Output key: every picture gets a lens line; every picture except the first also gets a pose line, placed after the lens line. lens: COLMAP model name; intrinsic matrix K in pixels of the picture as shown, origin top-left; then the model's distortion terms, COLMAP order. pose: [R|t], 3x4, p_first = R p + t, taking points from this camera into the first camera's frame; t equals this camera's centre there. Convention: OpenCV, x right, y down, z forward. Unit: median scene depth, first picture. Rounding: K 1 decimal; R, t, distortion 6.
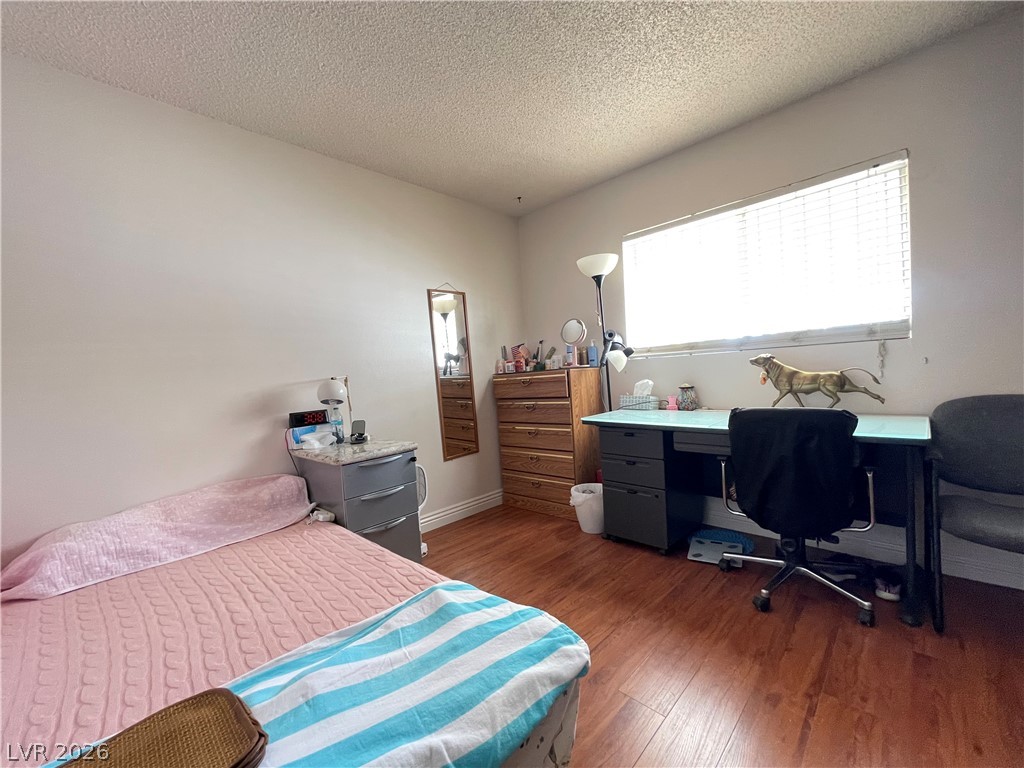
lens RADIAL K [[415.3, 0, 512.2], [0, 415.3, 386.3], [0, 0, 1]] dist [0.001547, 0.000579]
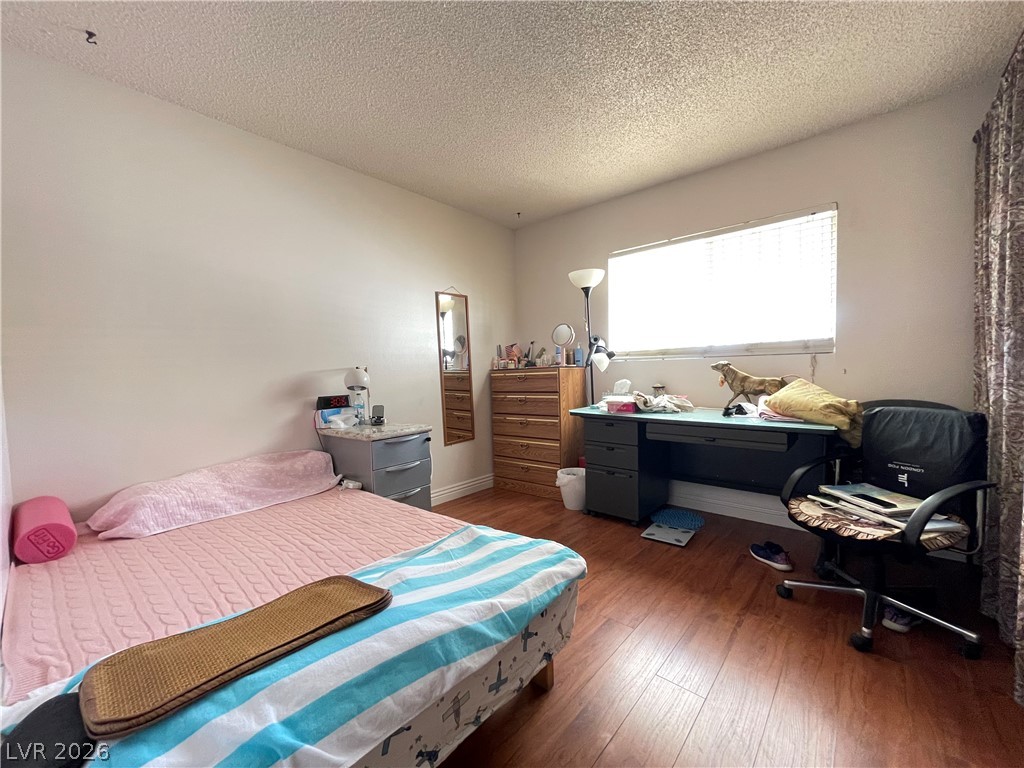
lens RADIAL K [[415.3, 0, 511.7], [0, 415.3, 386.5], [0, 0, 1]] dist [0.001547, 0.000579]
pose [[0.997665, 0.035021, 0.058636, -0.079261], [-0.035259, 0.999374, 0.003021, 0.015140], [-0.058493, -0.005082, 0.998275, -0.185136]]
